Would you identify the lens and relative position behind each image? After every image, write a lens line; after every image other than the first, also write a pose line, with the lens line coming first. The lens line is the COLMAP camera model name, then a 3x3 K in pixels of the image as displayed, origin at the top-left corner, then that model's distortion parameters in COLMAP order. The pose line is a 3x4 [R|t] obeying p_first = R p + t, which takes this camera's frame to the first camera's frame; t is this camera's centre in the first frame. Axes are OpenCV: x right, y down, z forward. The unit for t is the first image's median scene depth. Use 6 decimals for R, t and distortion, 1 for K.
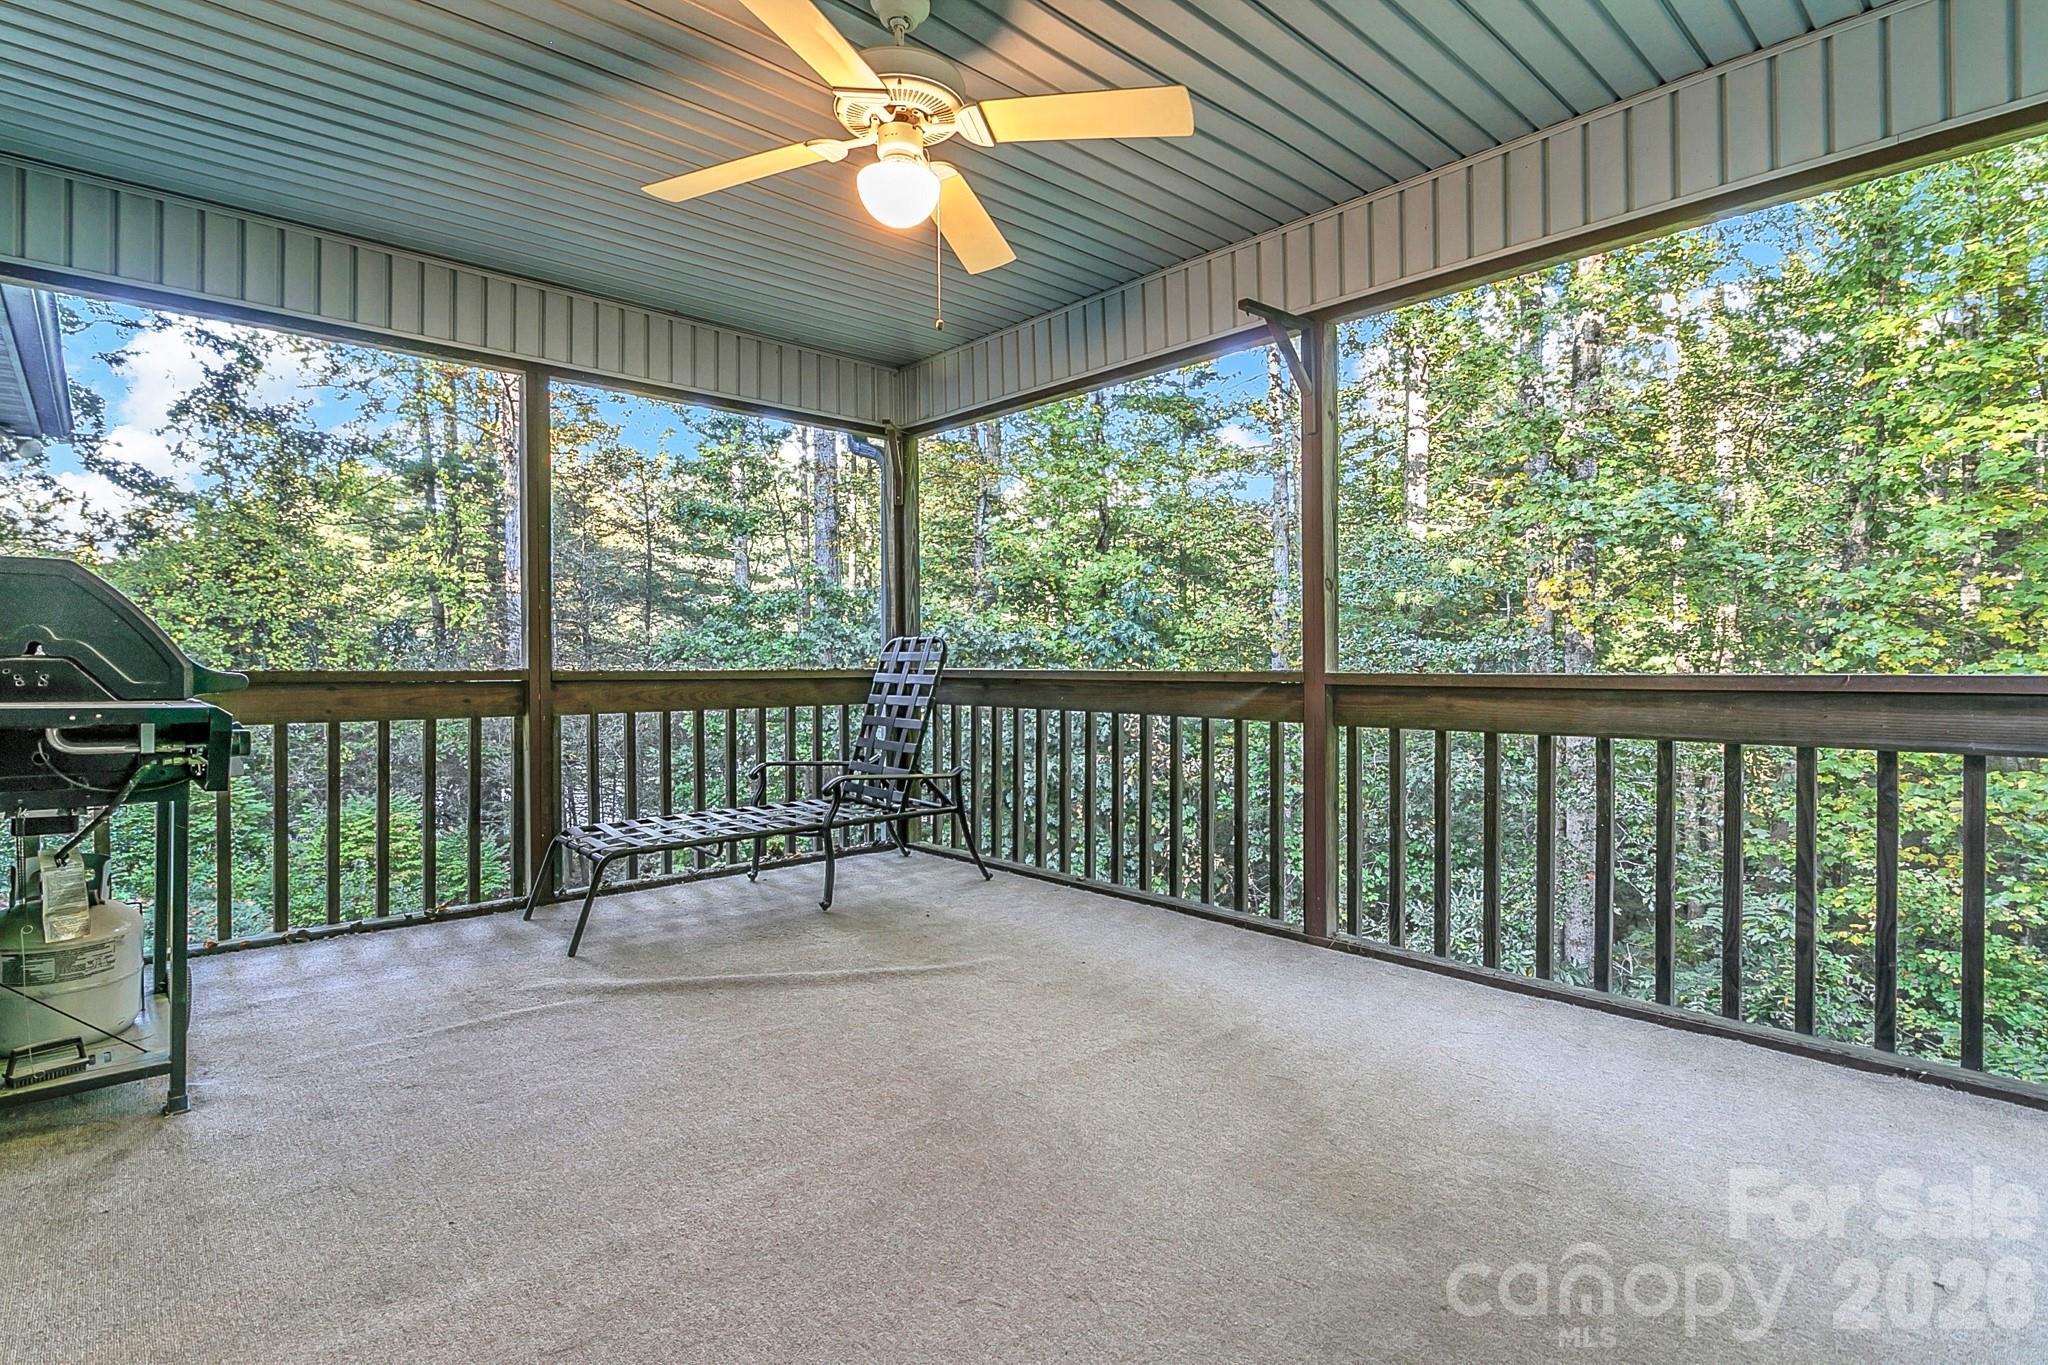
lens RADIAL K [[1038.4, 0, 1013.0], [0, 1038.4, 671.7], [0, 0, 1]] dist [-0.002566, 0.000933]
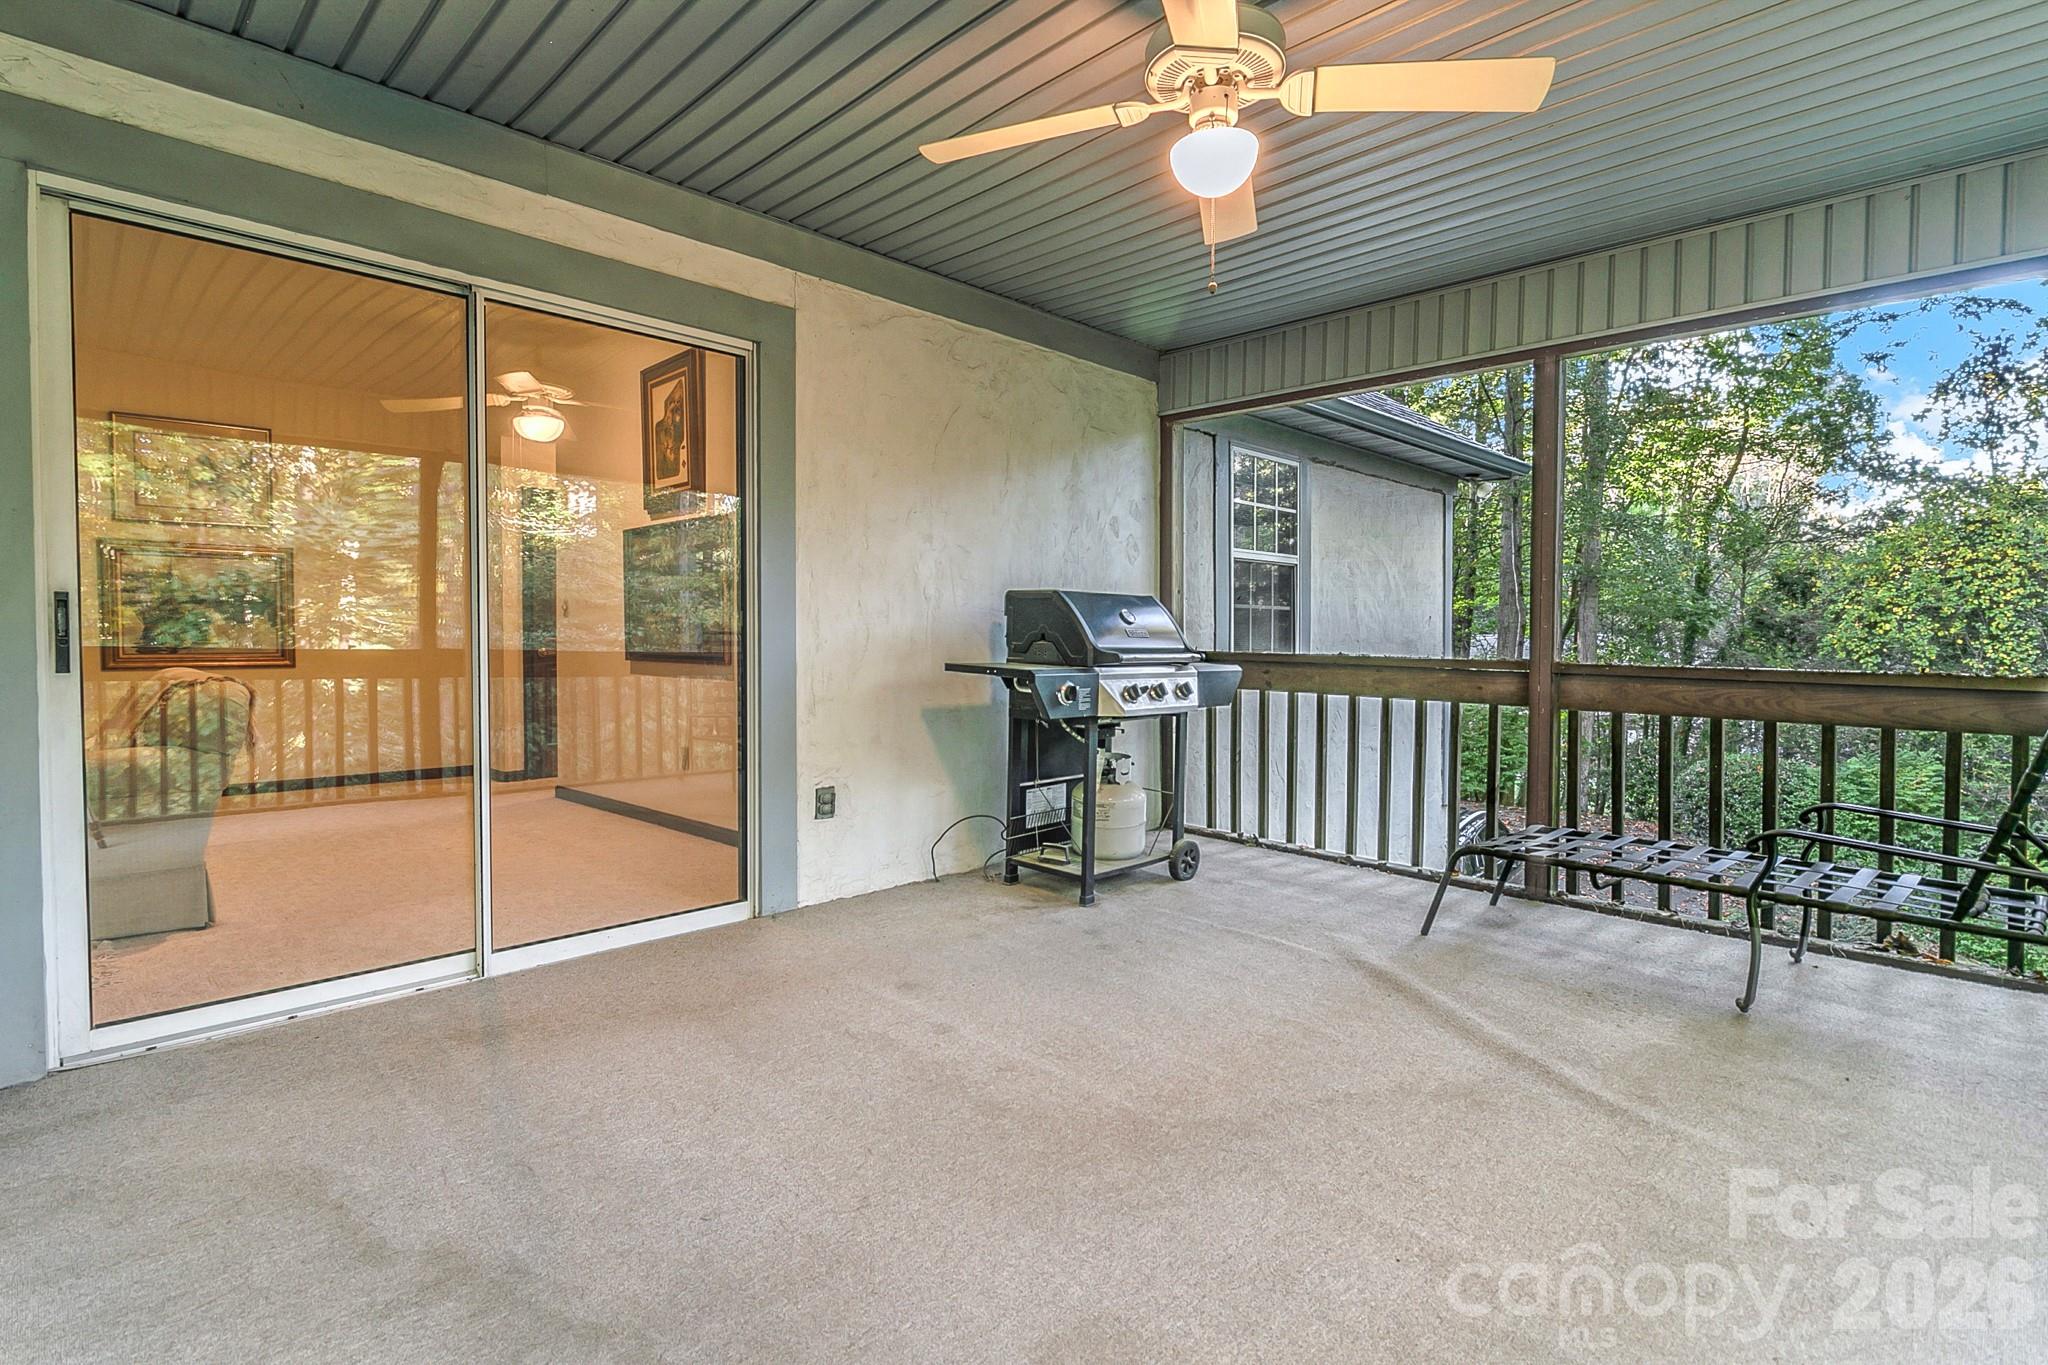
lens RADIAL K [[1038.4, 0, 1016.9], [0, 1038.4, 673.8], [0, 0, 1]] dist [-0.002566, 0.000933]
pose [[-0.004463, 0.037218, -0.999297, 0.629122], [-0.027047, 0.998937, 0.037325, -0.015460], [0.999624, 0.027194, -0.003451, 0.612611]]
